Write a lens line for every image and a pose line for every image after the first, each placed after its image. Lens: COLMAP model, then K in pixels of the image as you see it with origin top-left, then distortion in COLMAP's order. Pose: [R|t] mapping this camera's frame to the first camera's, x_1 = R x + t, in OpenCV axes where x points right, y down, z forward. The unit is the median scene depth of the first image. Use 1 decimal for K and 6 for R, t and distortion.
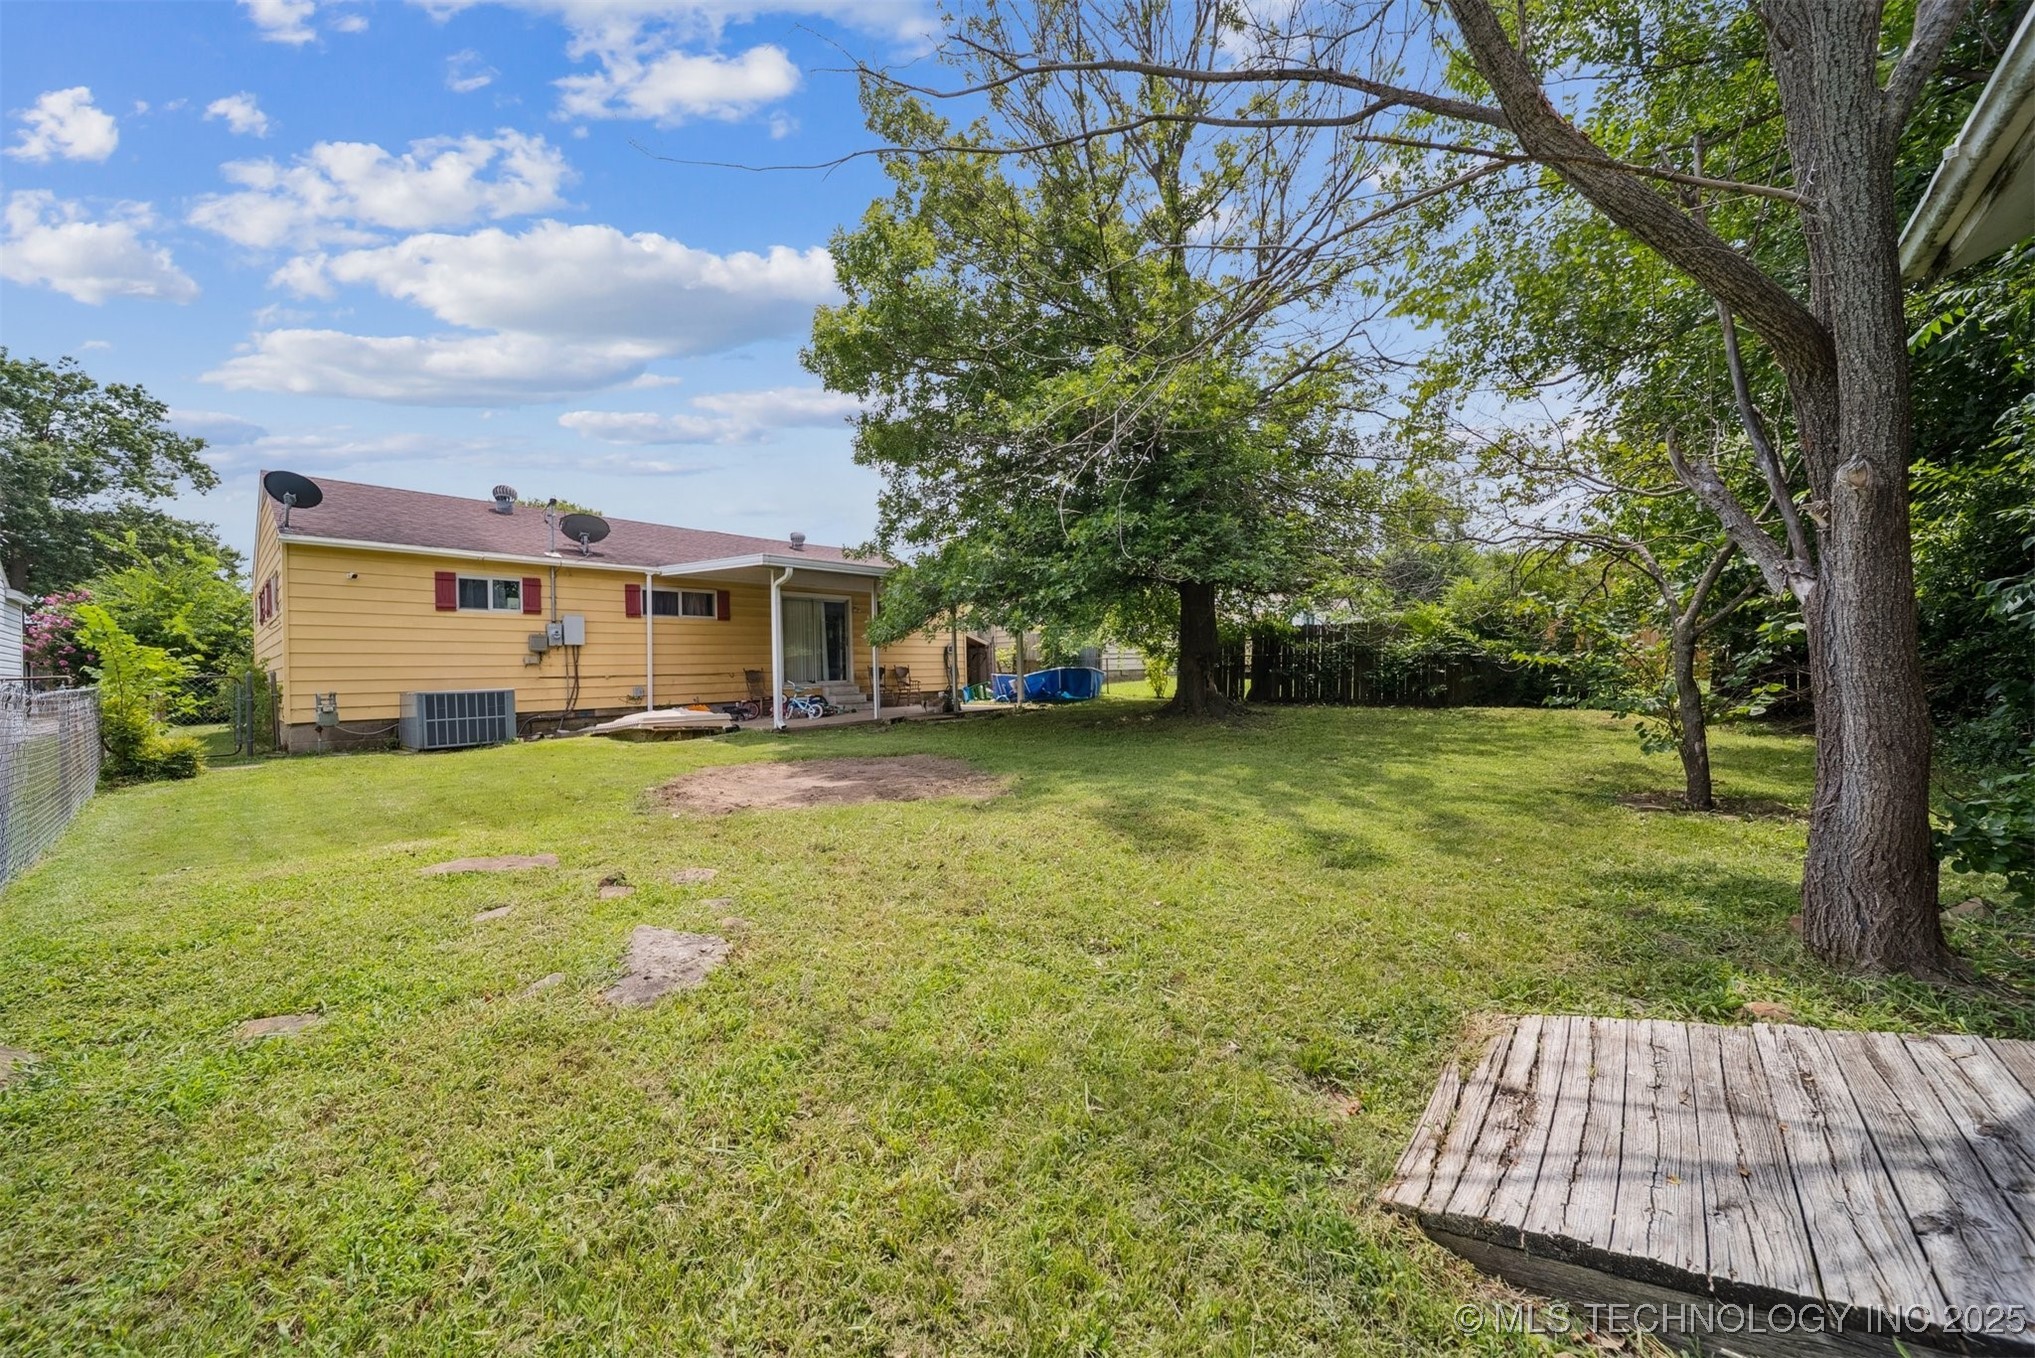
lens RADIAL K [[725.1, 0, 1019.4], [0, 725.1, 657.8], [0, 0, 1]] dist [-0.000126, -0.002275]
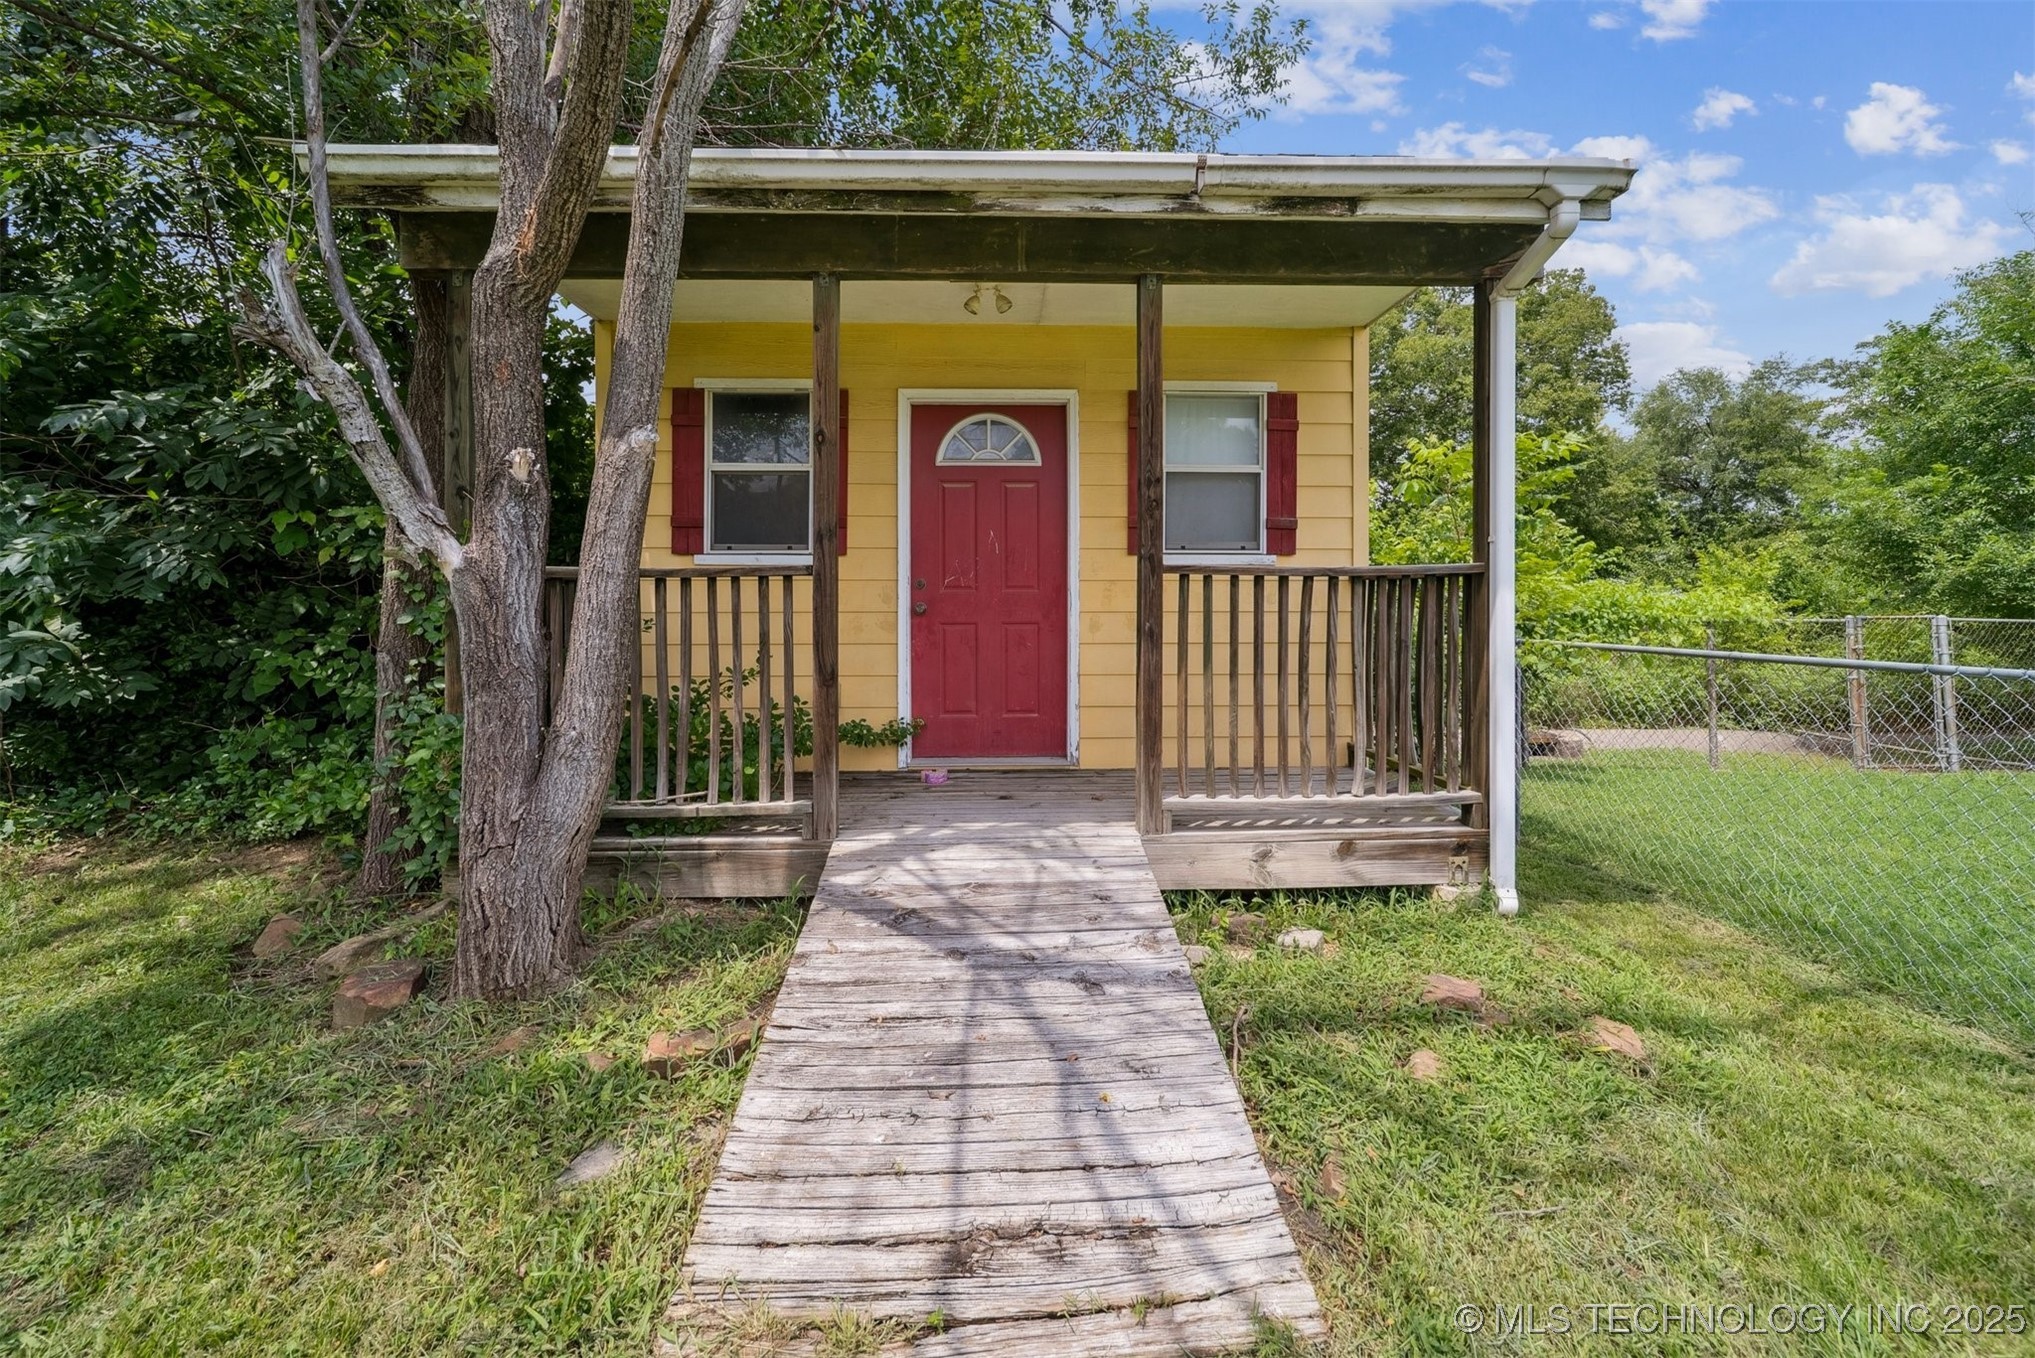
lens RADIAL K [[725.1, 0, 1019.4], [0, 725.1, 657.8], [0, 0, 1]] dist [-0.000126, -0.002275]
pose [[-0.694442, -0.014533, 0.719402, 0.177878], [-0.000863, 0.999812, 0.019365, 0.014723], [-0.719548, 0.012827, -0.694324, 1.708070]]
